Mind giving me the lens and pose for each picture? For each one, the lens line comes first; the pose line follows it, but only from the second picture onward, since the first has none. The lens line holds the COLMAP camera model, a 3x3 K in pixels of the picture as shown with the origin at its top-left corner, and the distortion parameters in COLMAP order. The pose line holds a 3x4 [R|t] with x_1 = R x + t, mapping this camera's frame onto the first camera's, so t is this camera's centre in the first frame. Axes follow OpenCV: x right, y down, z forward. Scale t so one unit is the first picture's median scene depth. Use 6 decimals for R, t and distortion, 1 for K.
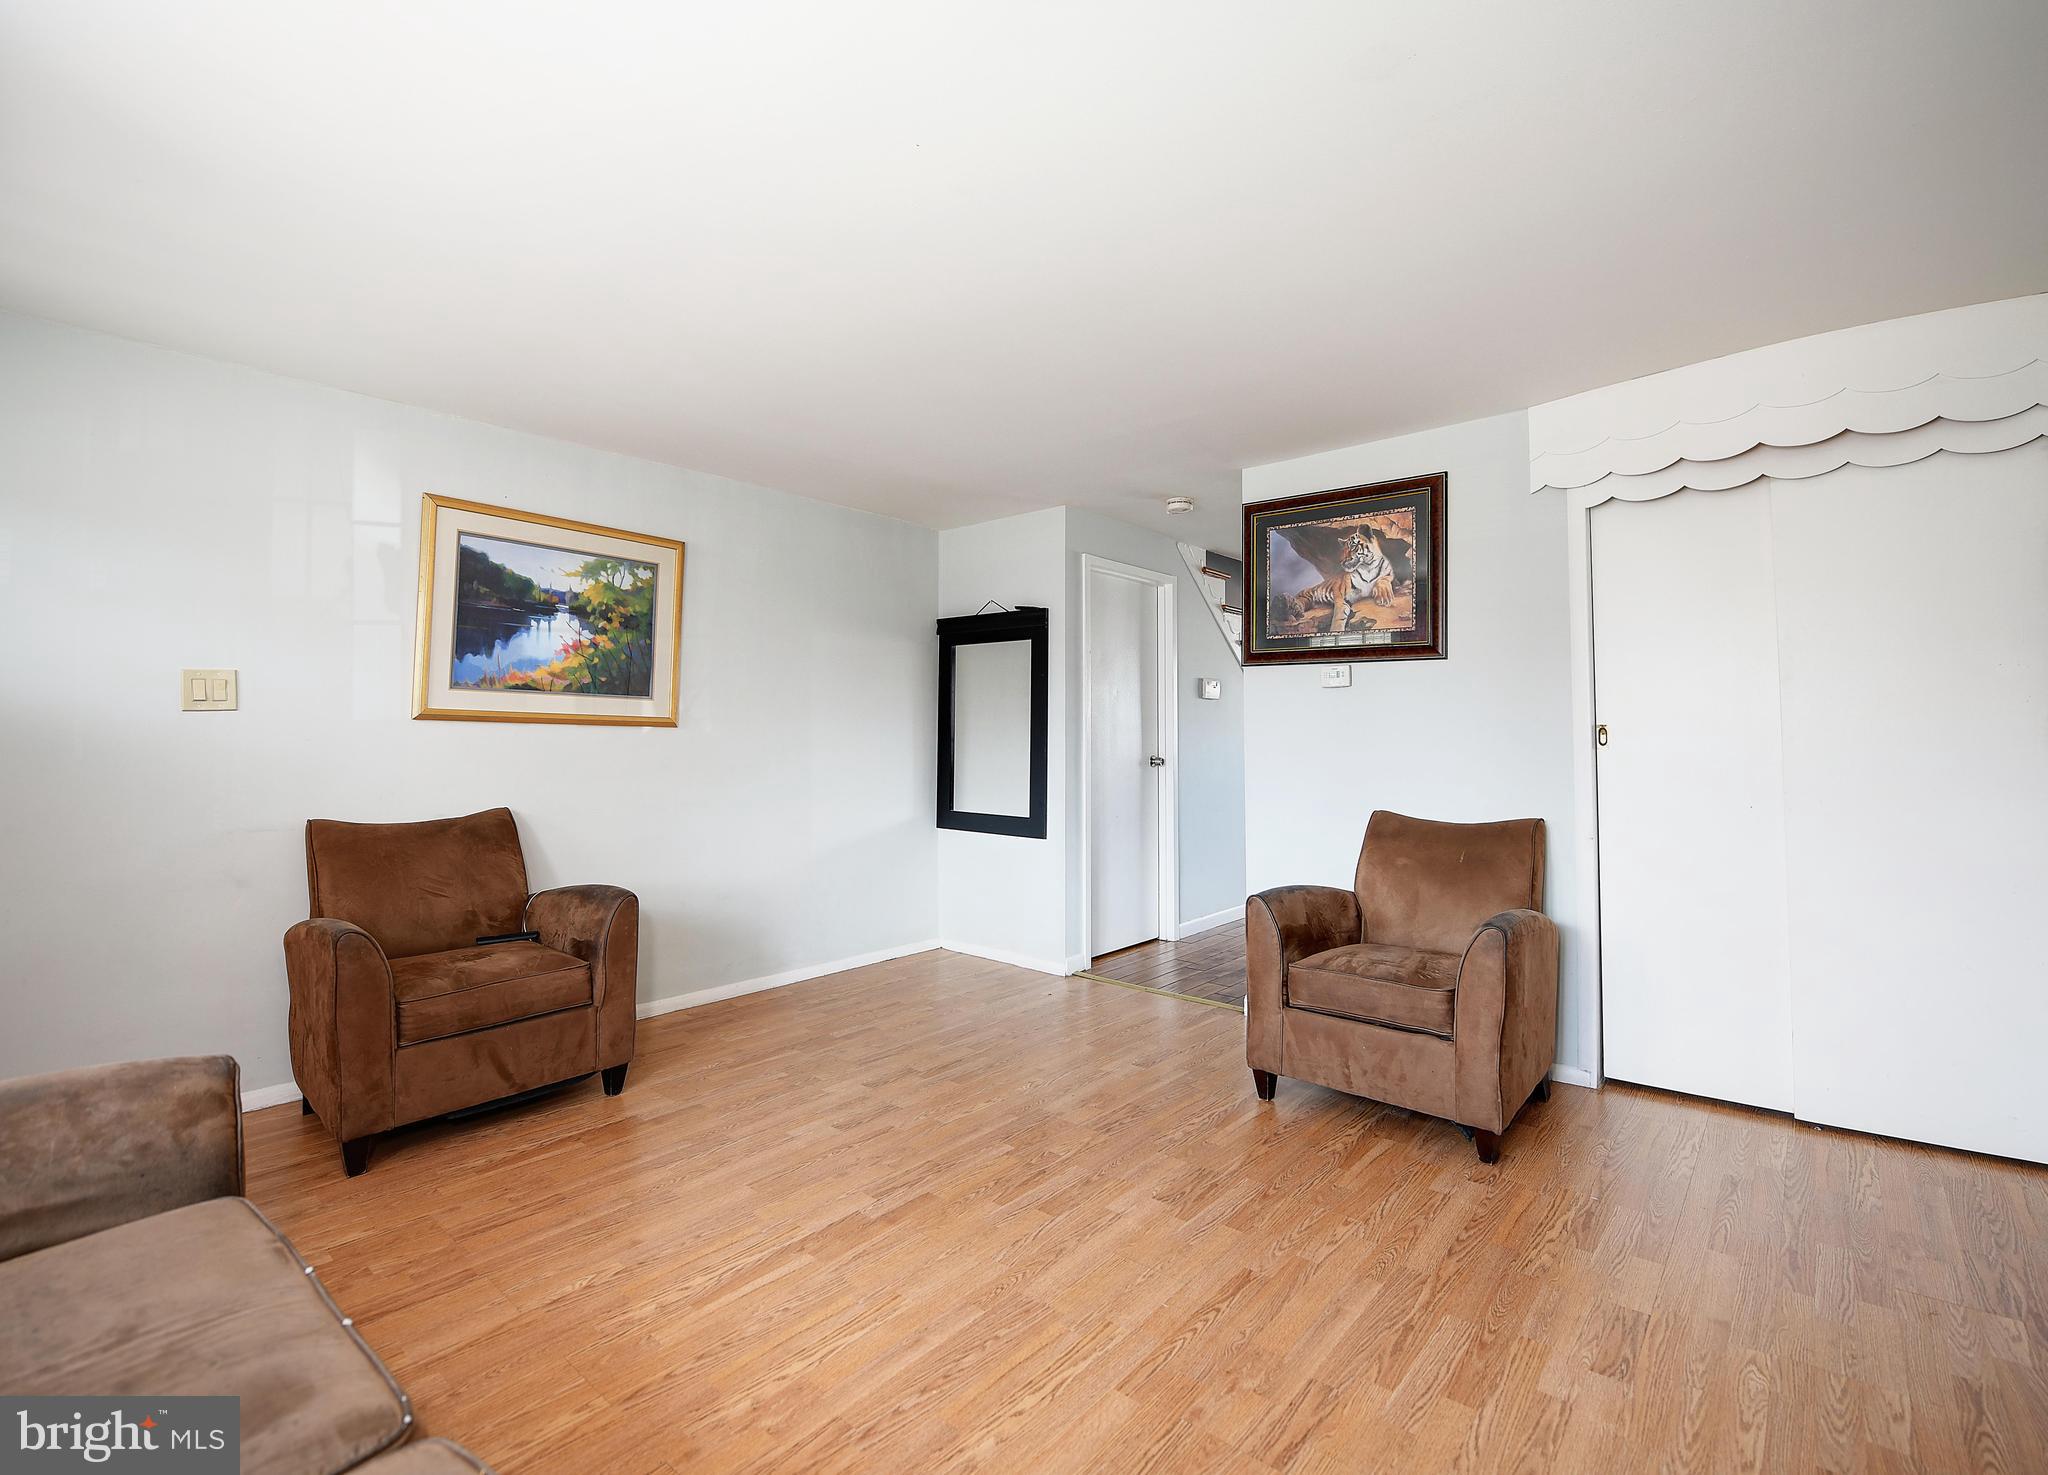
lens RADIAL K [[912.5, 0, 1070.5], [0, 912.5, 701.7], [0, 0, 1]] dist [-0.015708, -0.000032]
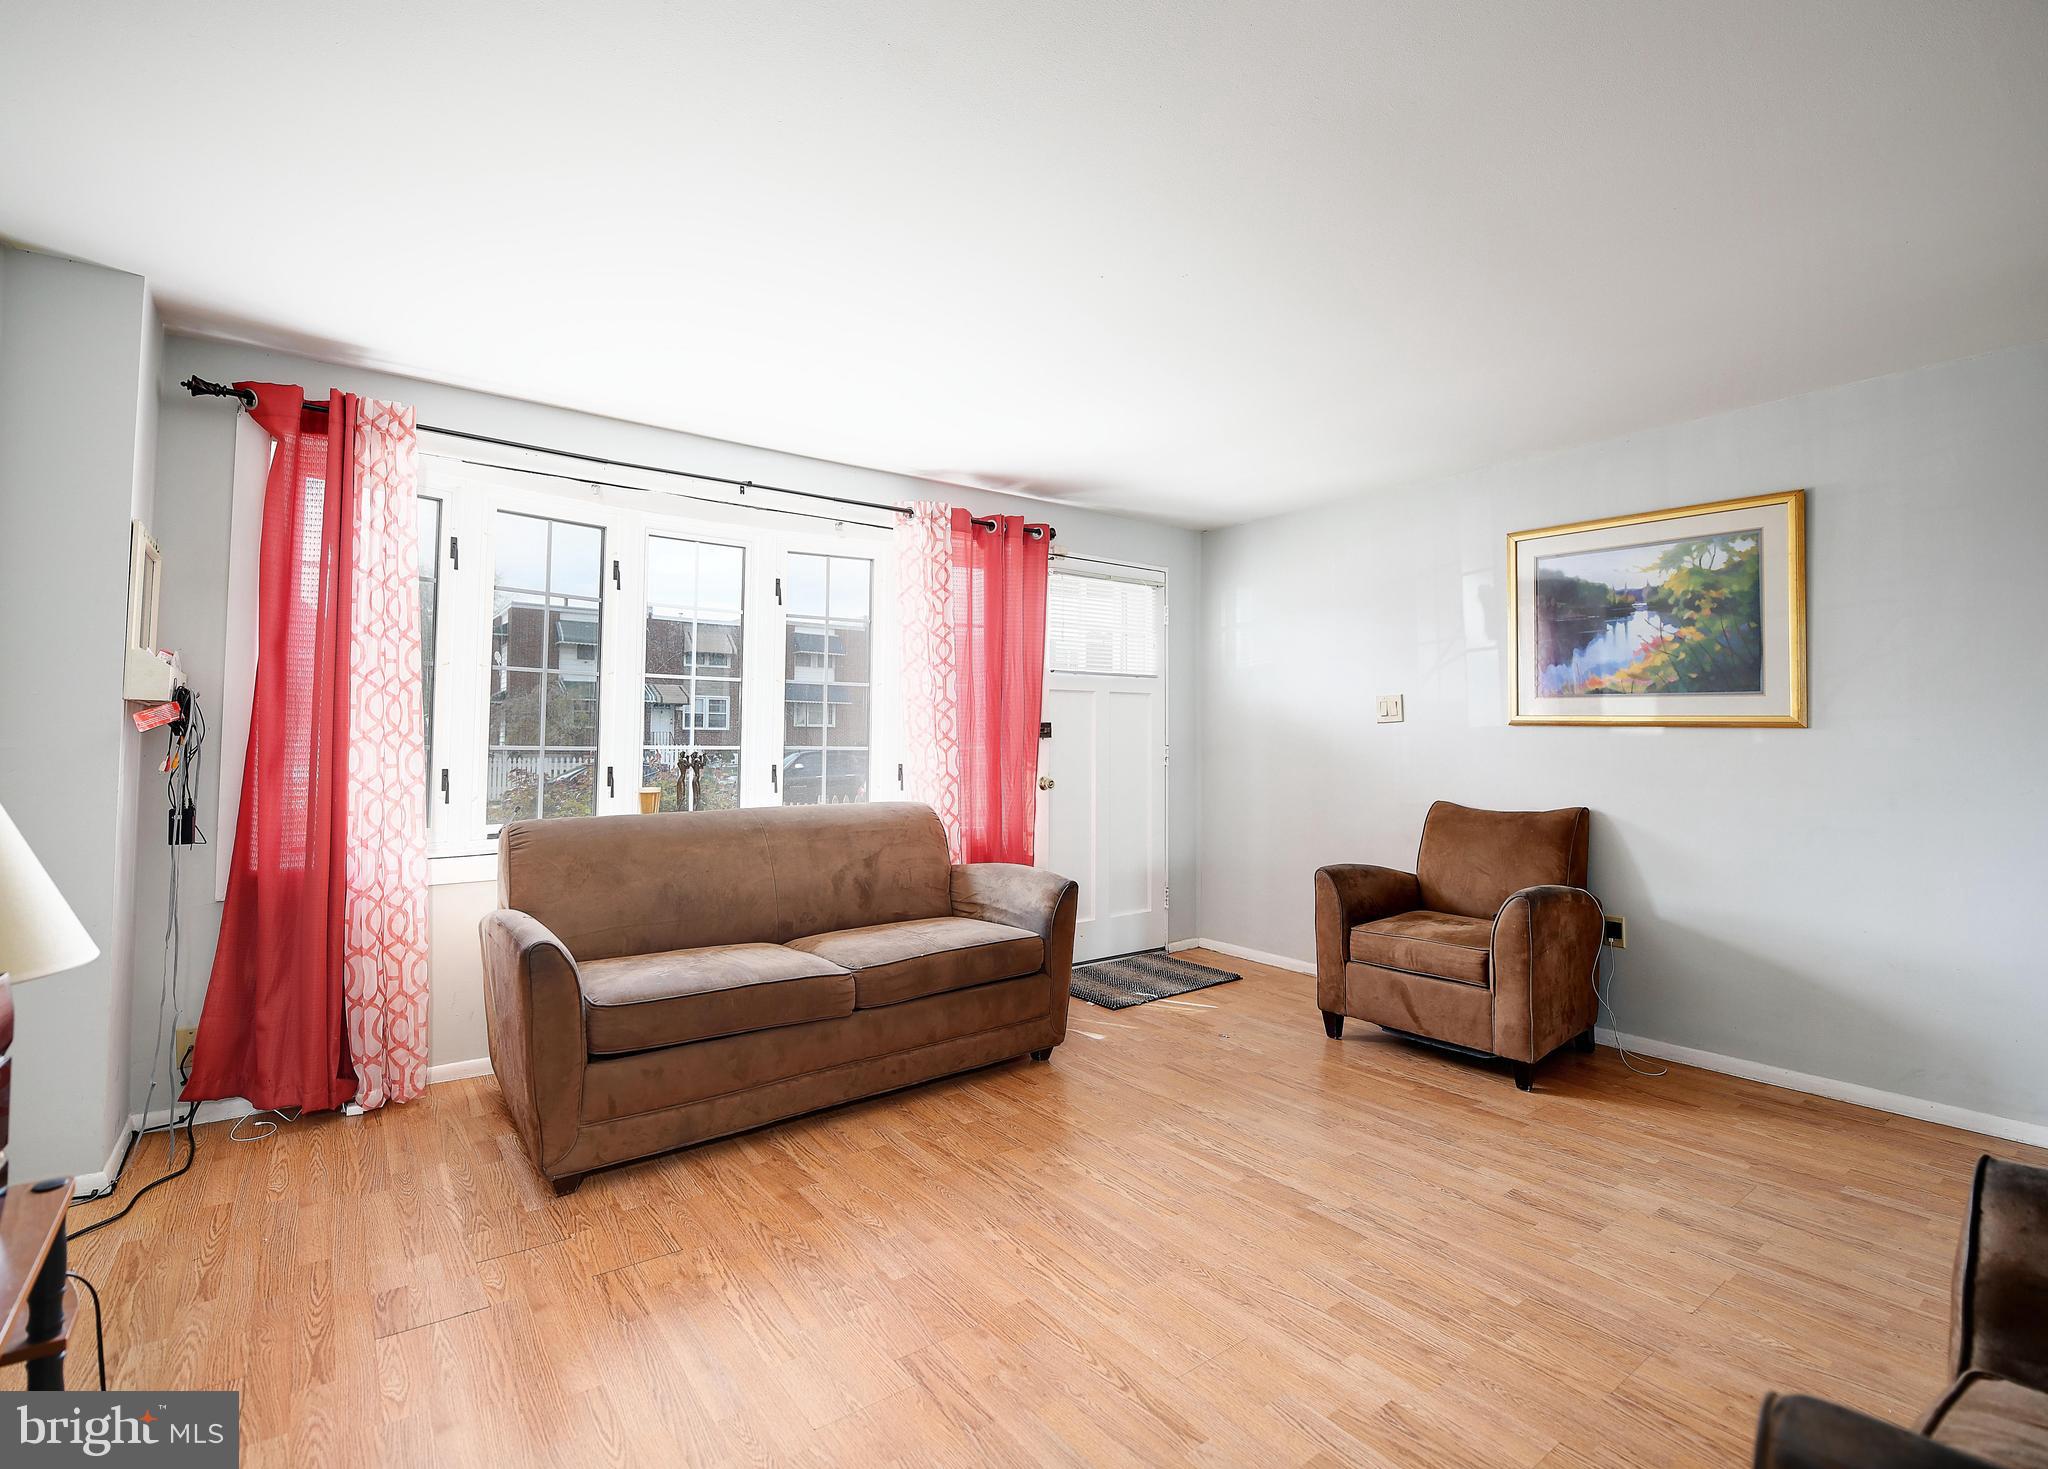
lens RADIAL K [[886.5, 0, 959.9], [0, 886.5, 701.6], [0, 0, 1]] dist [-0.014639, -0.000662]
pose [[-0.261466, -0.042316, -0.964285, 0.552191], [0.033861, 0.998021, -0.052978, 0.023869], [0.964619, -0.046504, -0.259515, 0.575378]]
